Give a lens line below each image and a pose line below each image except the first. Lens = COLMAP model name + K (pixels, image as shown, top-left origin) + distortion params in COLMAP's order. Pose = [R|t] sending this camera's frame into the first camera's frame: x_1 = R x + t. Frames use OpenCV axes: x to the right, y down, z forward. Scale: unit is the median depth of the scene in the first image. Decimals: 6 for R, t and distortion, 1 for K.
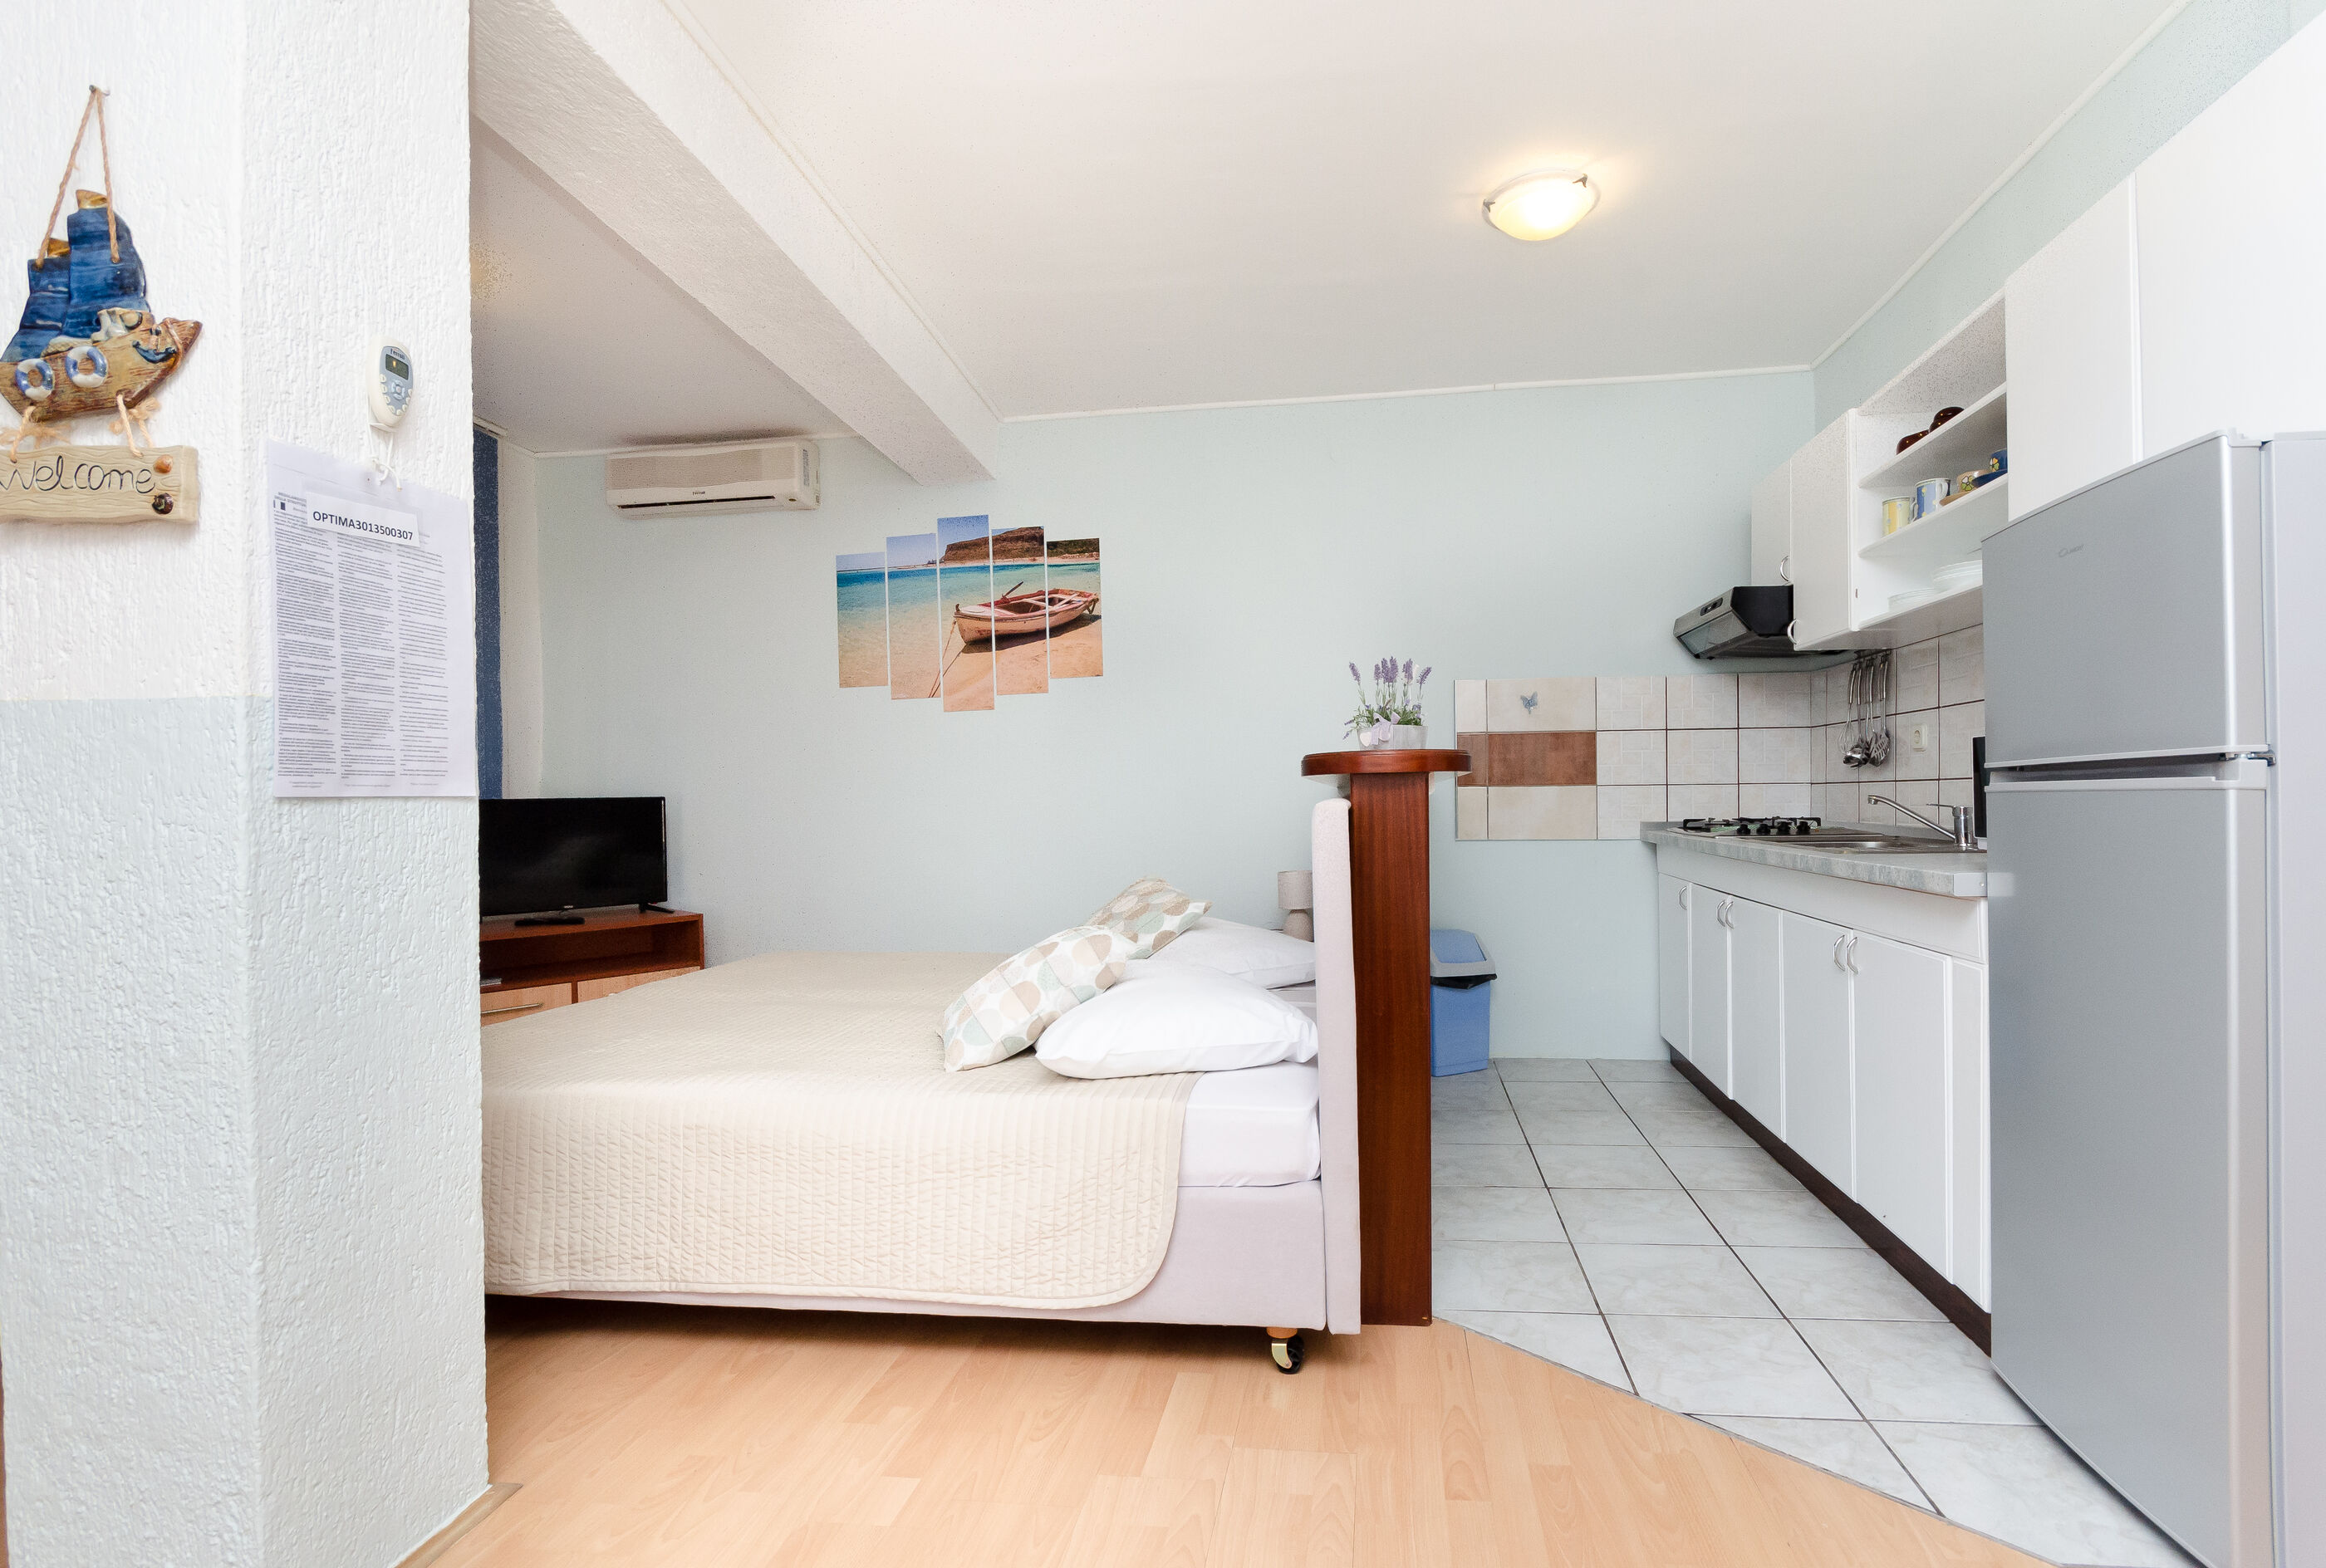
lens RADIAL K [[1108.7, 0, 1262.6], [0, 1108.7, 804.1], [0, 0, 1]] dist [-0.001330, 0.000451]
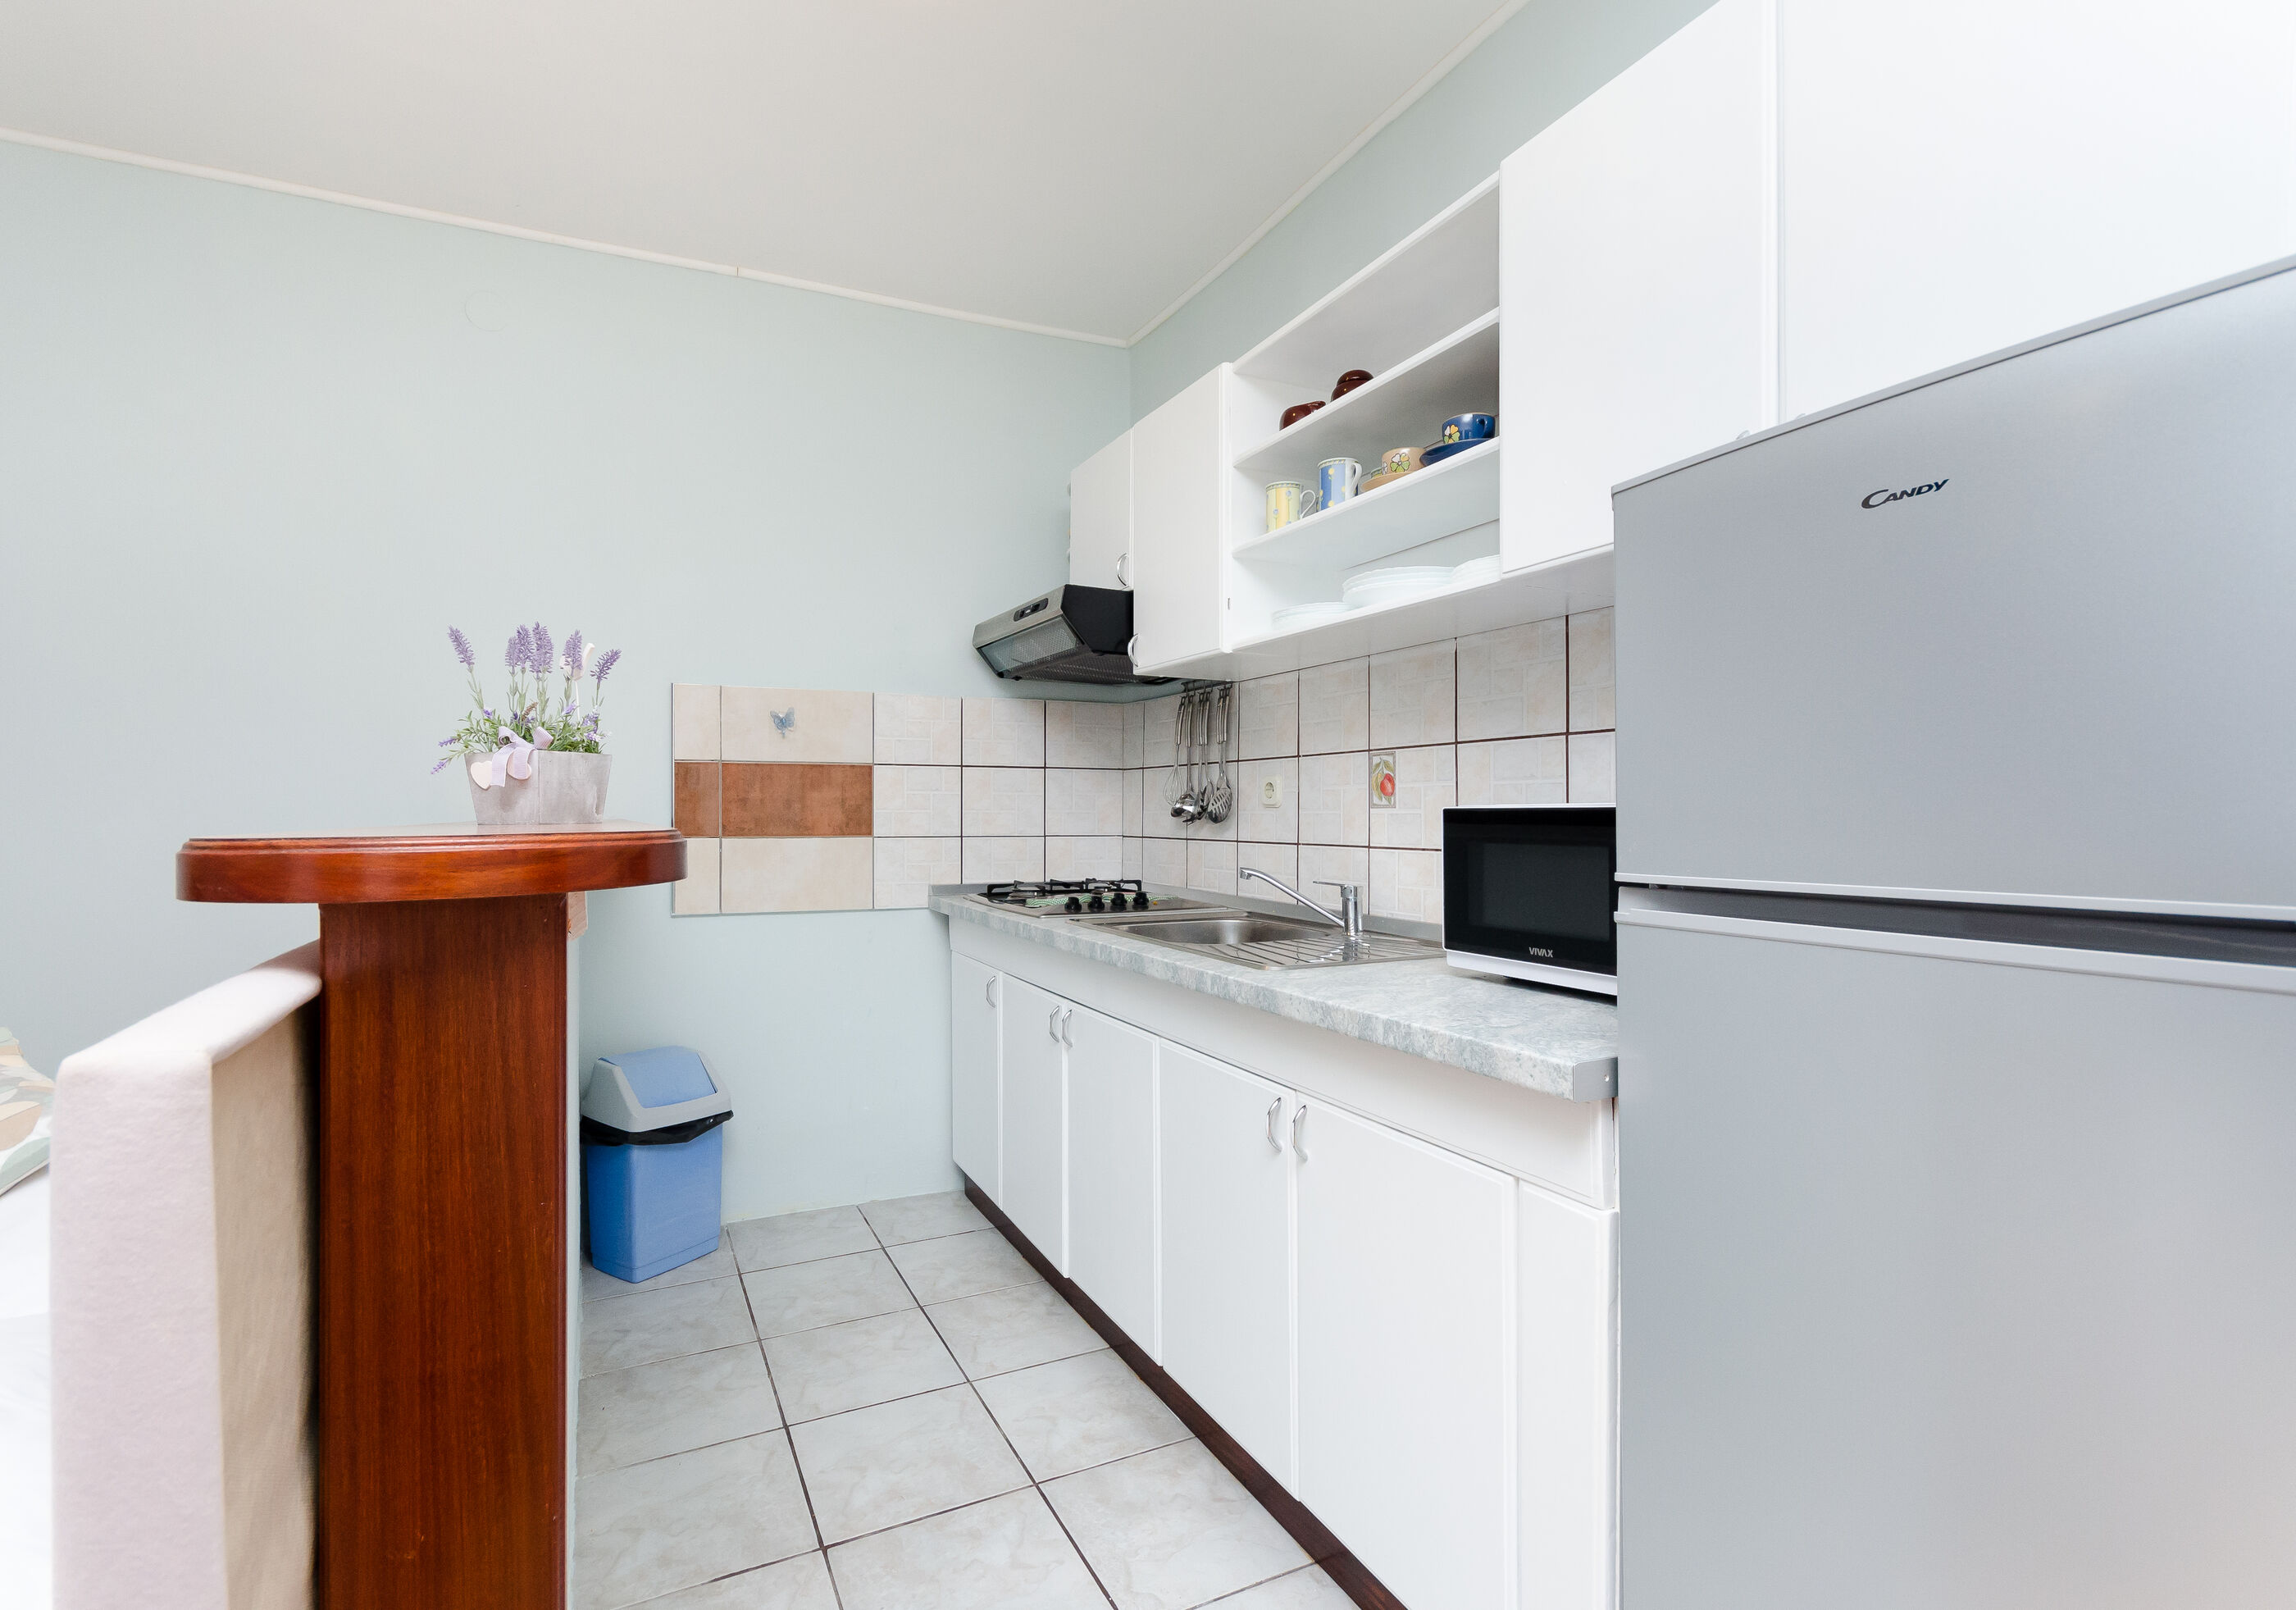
lens RADIAL K [[1083.5, 0, 1142.0], [0, 1083.5, 819.1], [0, 0, 1]] dist [-0.002785, -0.000023]
pose [[0.840576, 0.008058, 0.541633, 0.059471], [-0.006407, 0.999967, -0.004934, -0.027853], [-0.541656, 0.000677, 0.840600, 0.298613]]
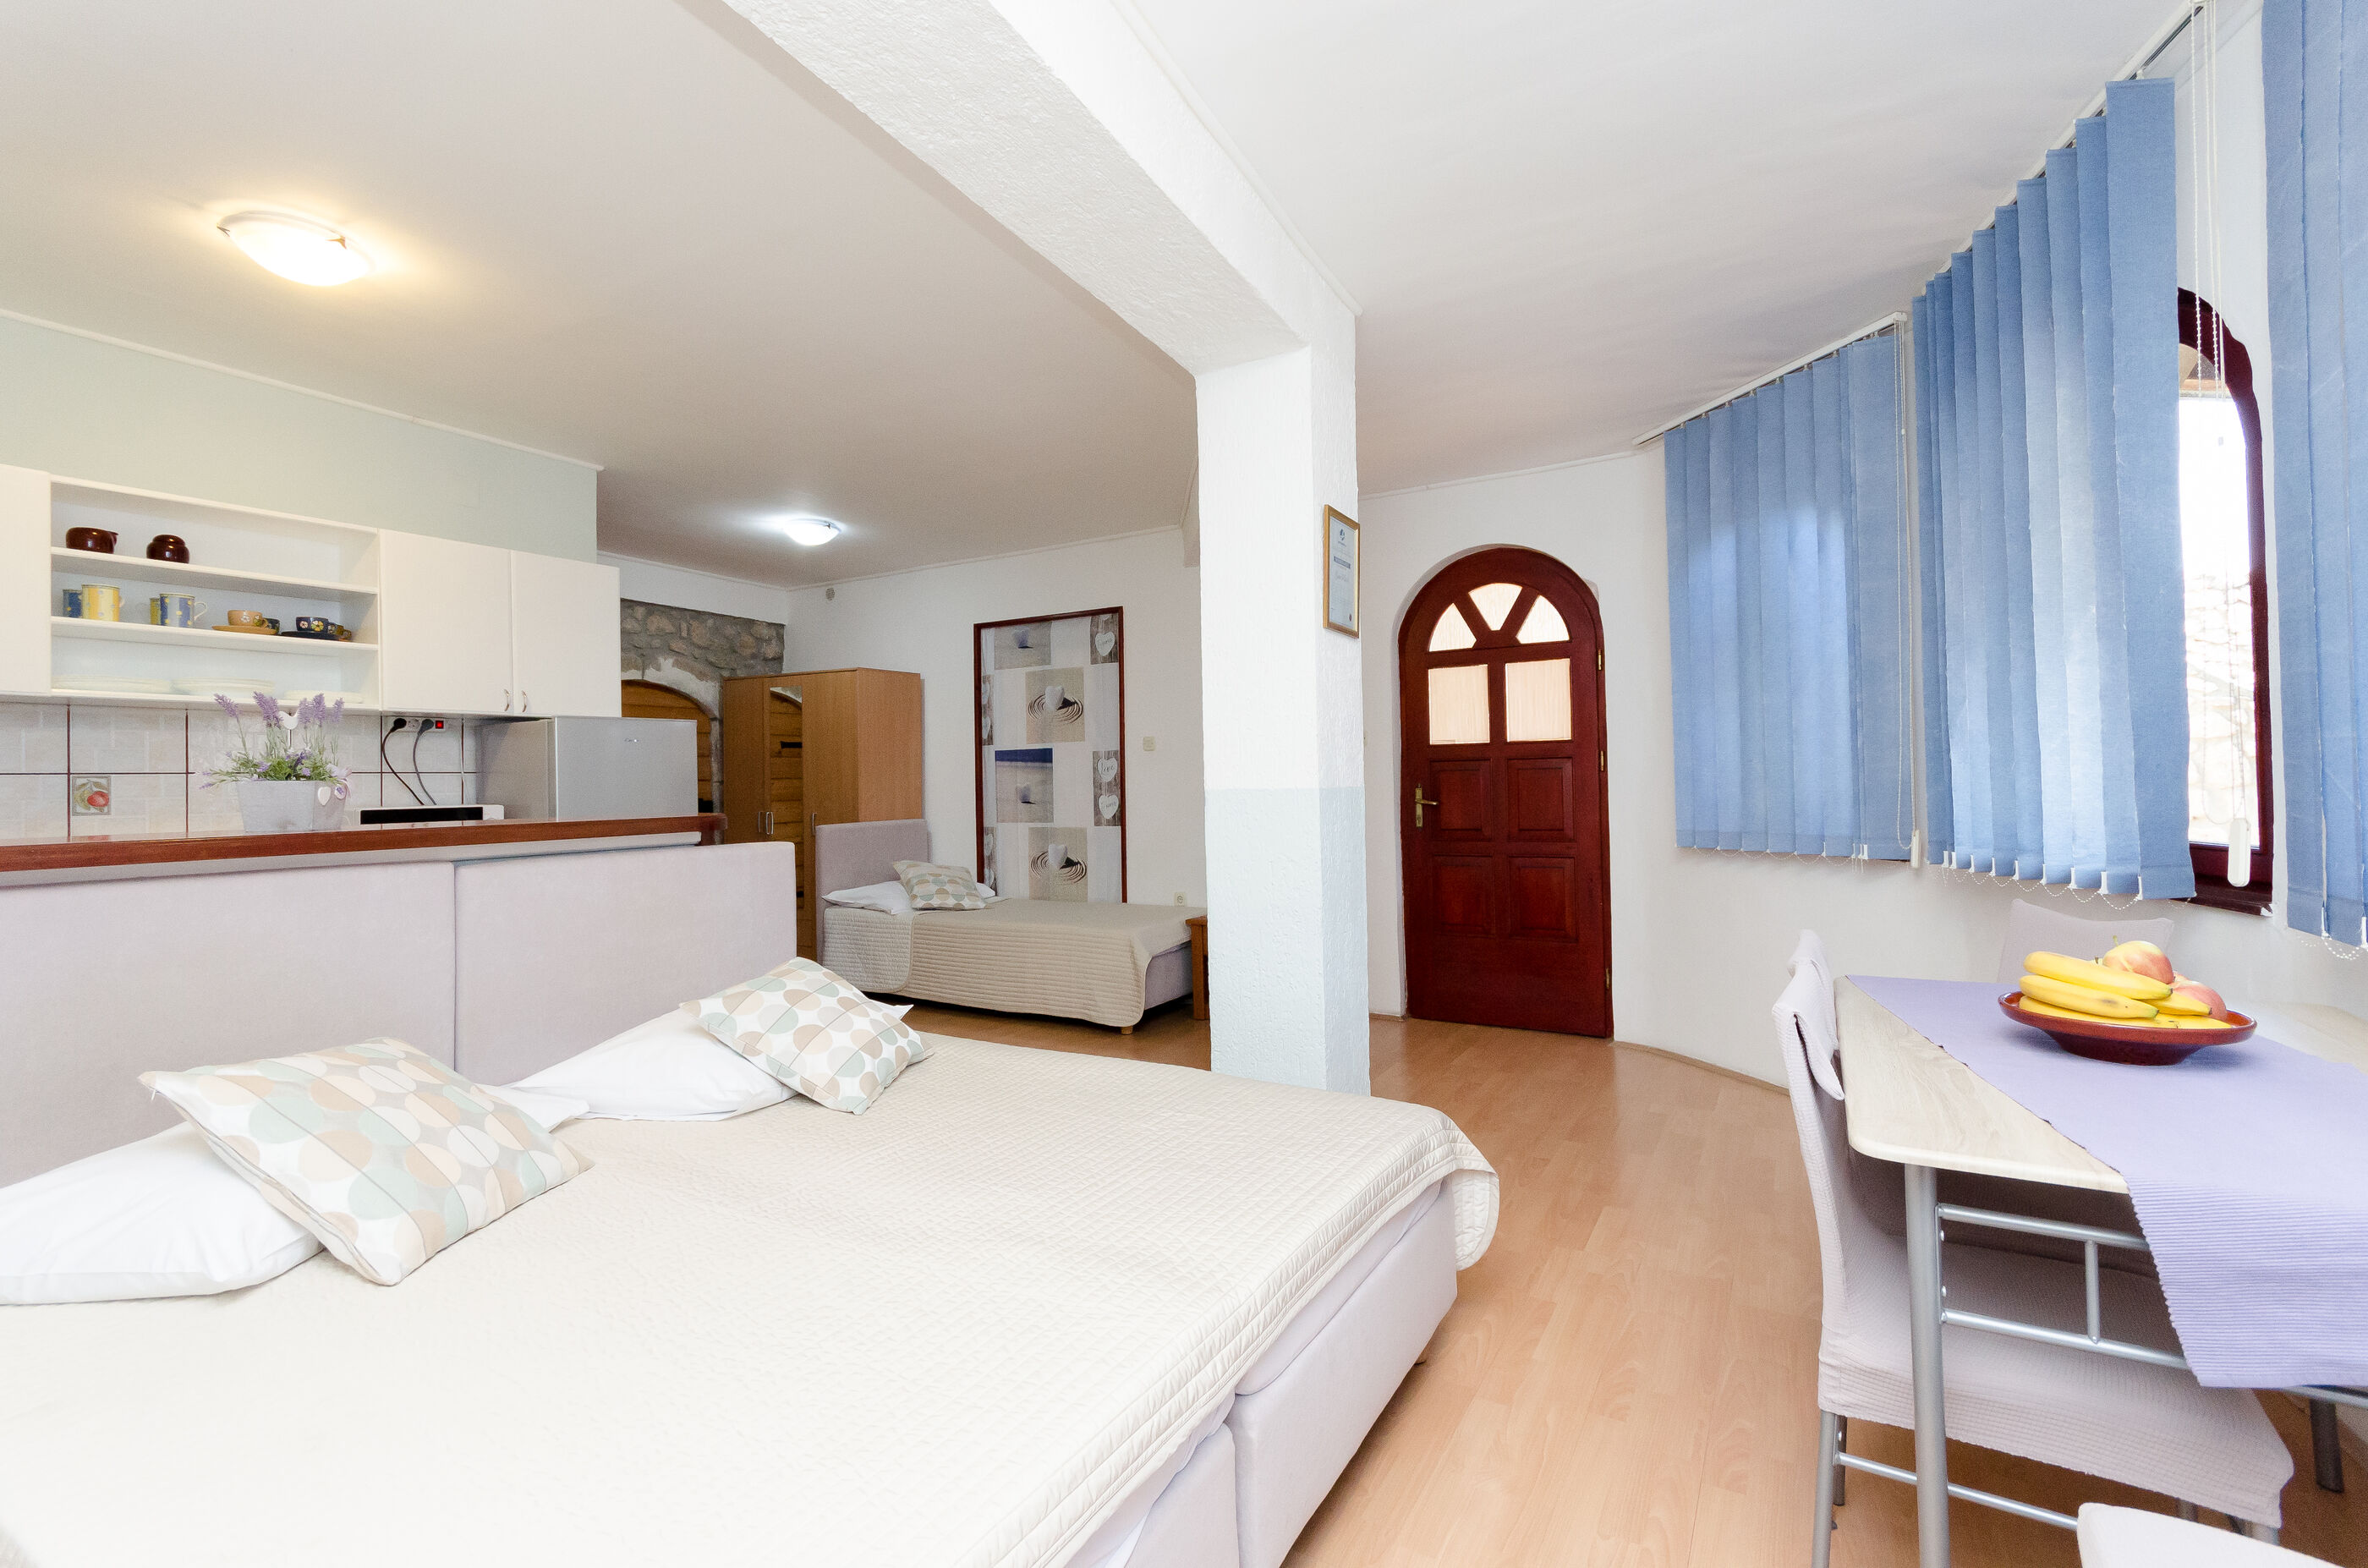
lens RADIAL K [[1069.9, 0, 1224.7], [0, 1069.9, 775.8], [0, 0, 1]] dist [0.000608, 0.000097]
pose [[-0.901269, 0.030364, 0.432195, -0.617747], [0.030909, 0.999506, -0.005764, -0.035582], [-0.432157, 0.008164, -0.901762, 1.039159]]
